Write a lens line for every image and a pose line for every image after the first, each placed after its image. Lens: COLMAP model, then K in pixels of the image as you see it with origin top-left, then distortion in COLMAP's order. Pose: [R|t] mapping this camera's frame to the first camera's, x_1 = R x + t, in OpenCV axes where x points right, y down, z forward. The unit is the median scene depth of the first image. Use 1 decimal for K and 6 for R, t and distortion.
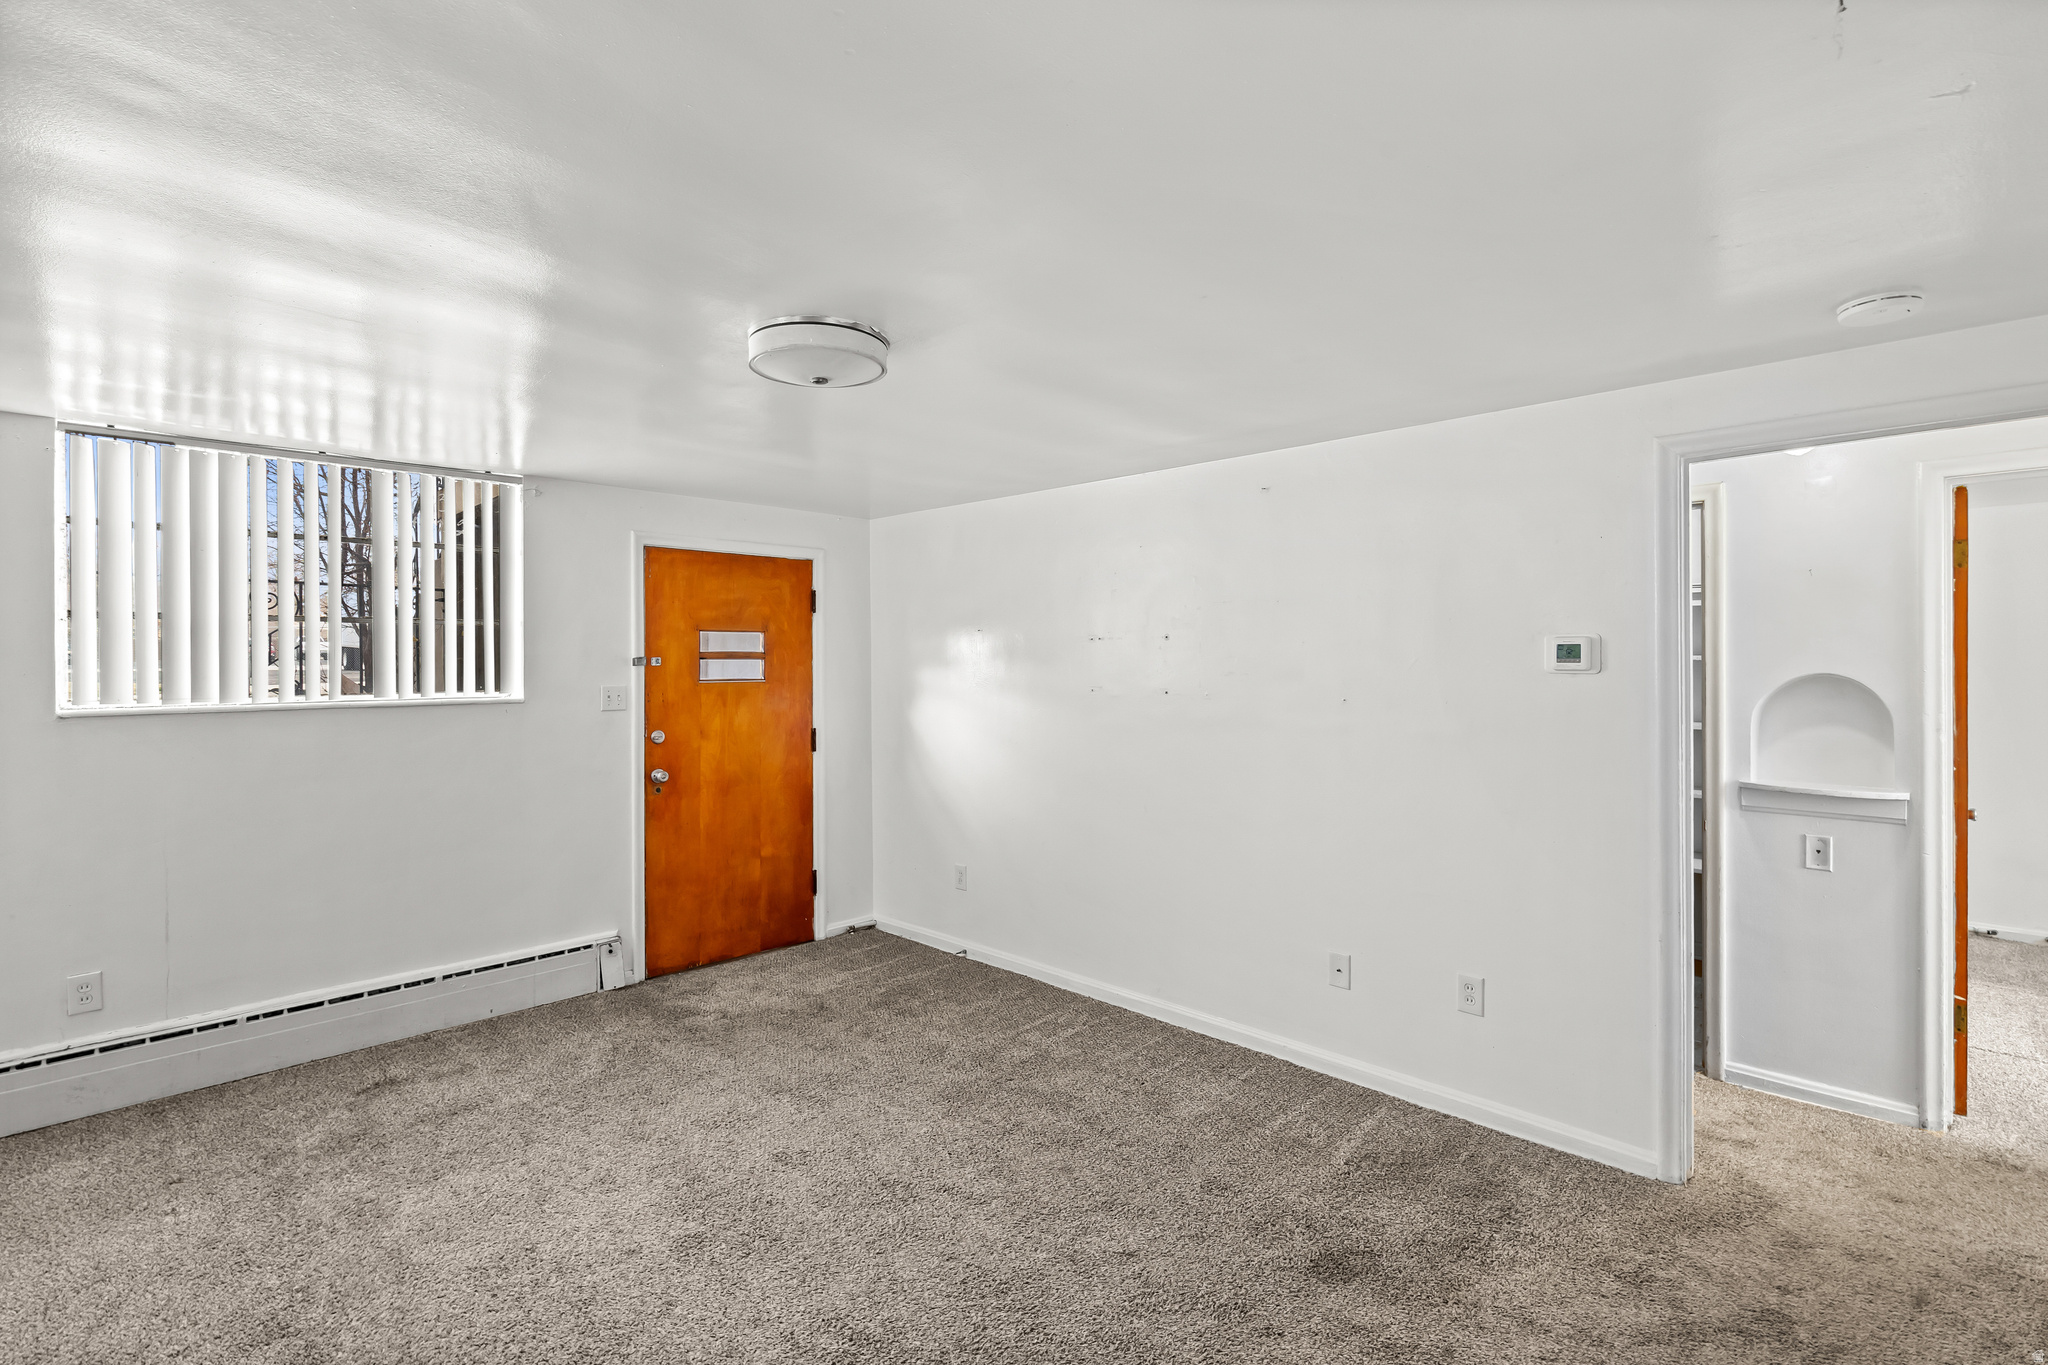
lens RADIAL K [[948.2, 0, 1019.3], [0, 948.2, 675.2], [0, 0, 1]] dist [-0.002748, 0.002258]
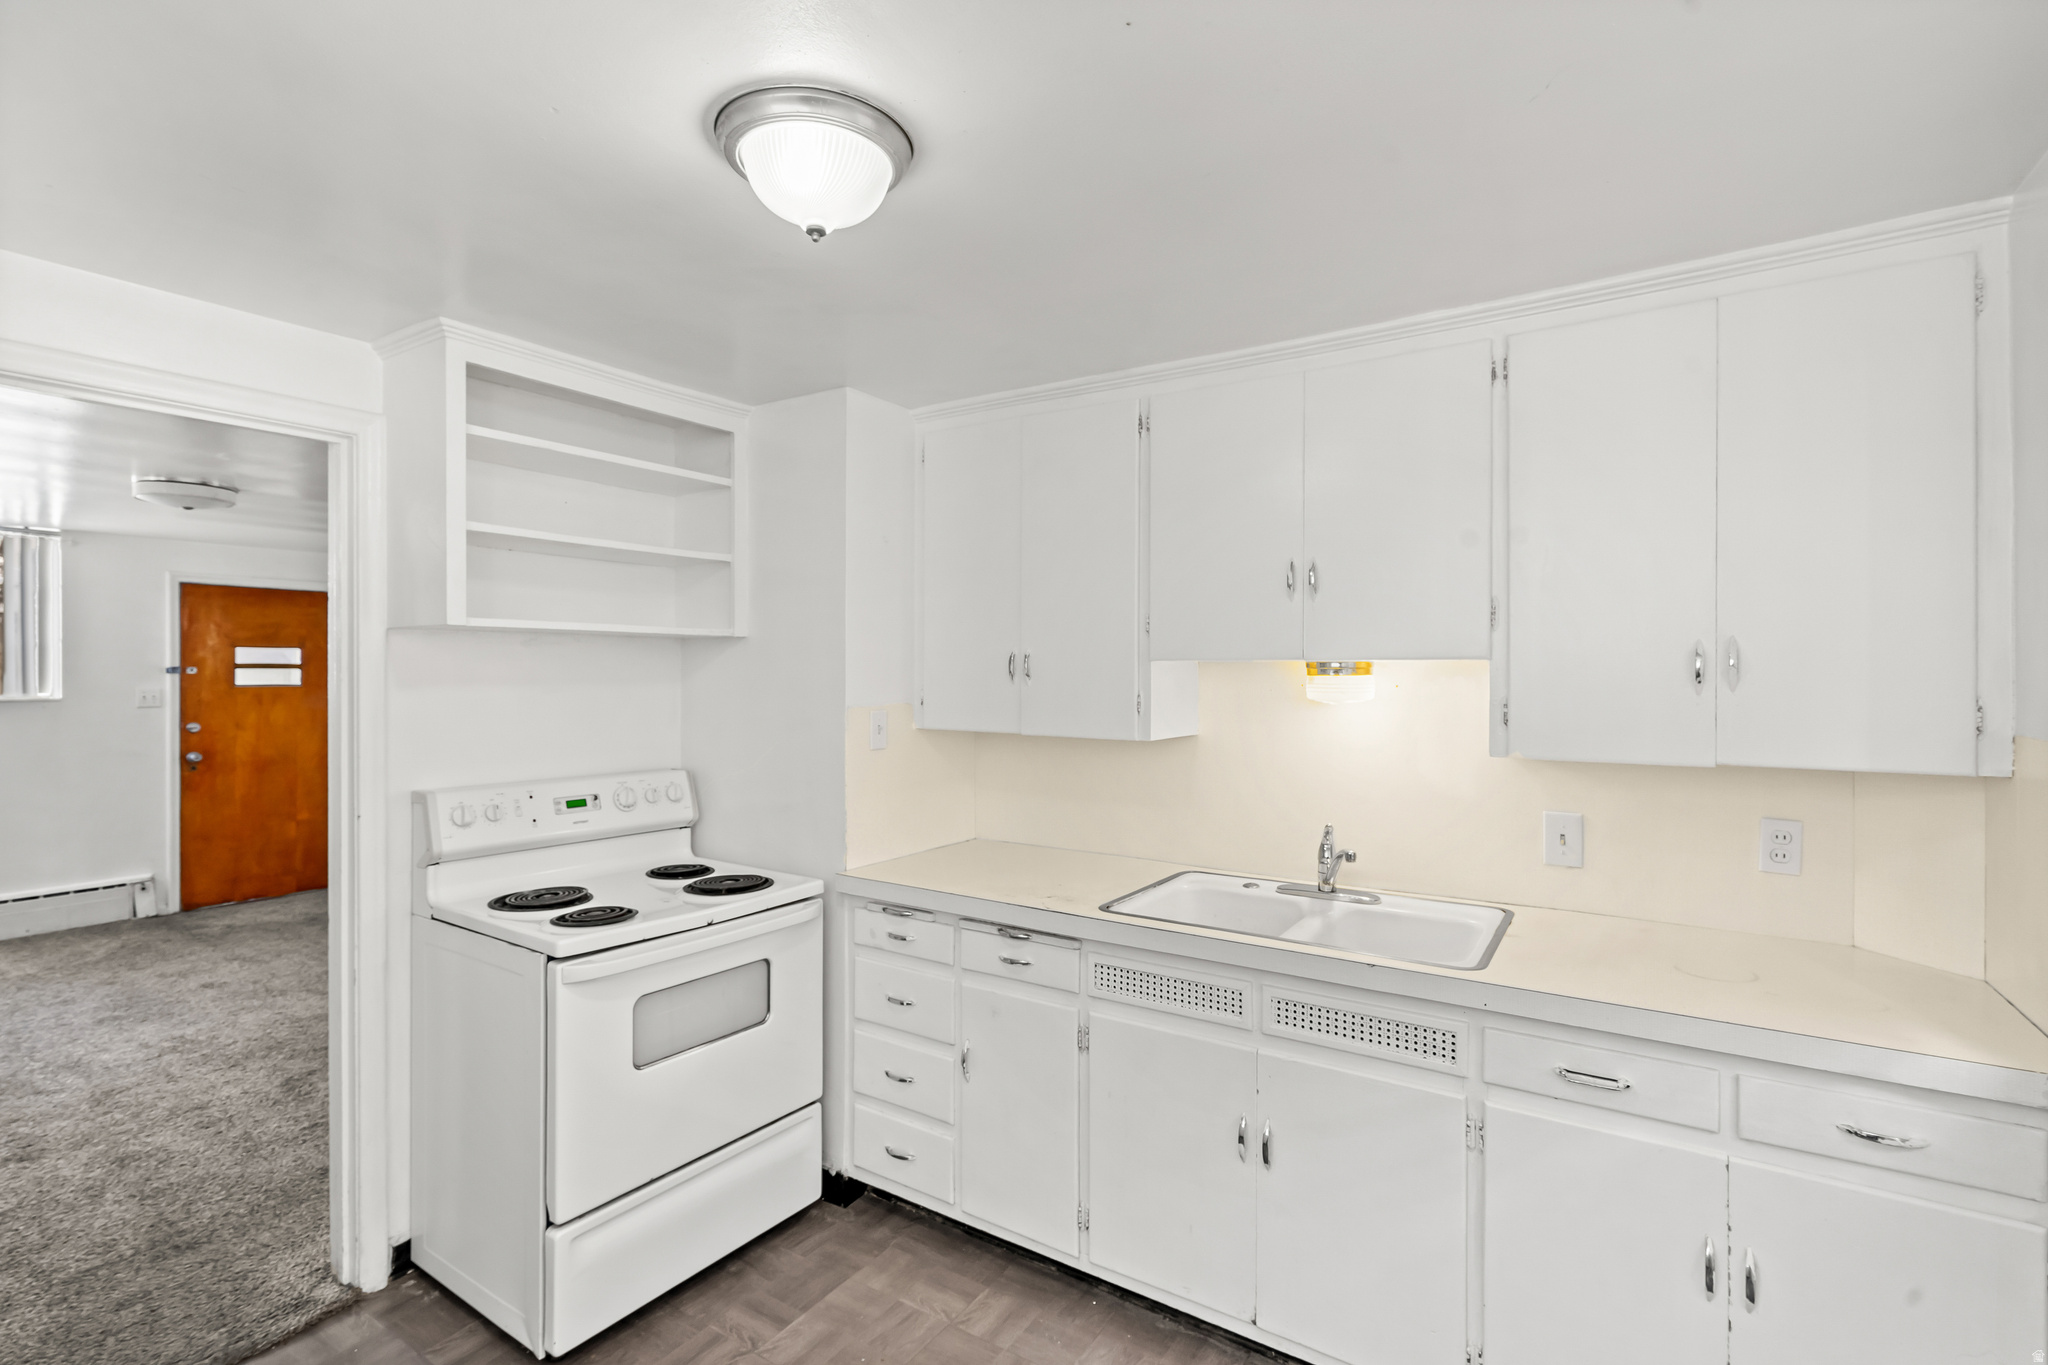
lens RADIAL K [[948.2, 0, 1020.9], [0, 948.2, 683.8], [0, 0, 1]] dist [-0.002748, 0.002258]
pose [[0.978569, 0.007255, 0.205794, 0.474709], [-0.008734, 0.999942, 0.006279, -0.014319], [-0.205736, -0.007942, 0.978575, -0.526696]]
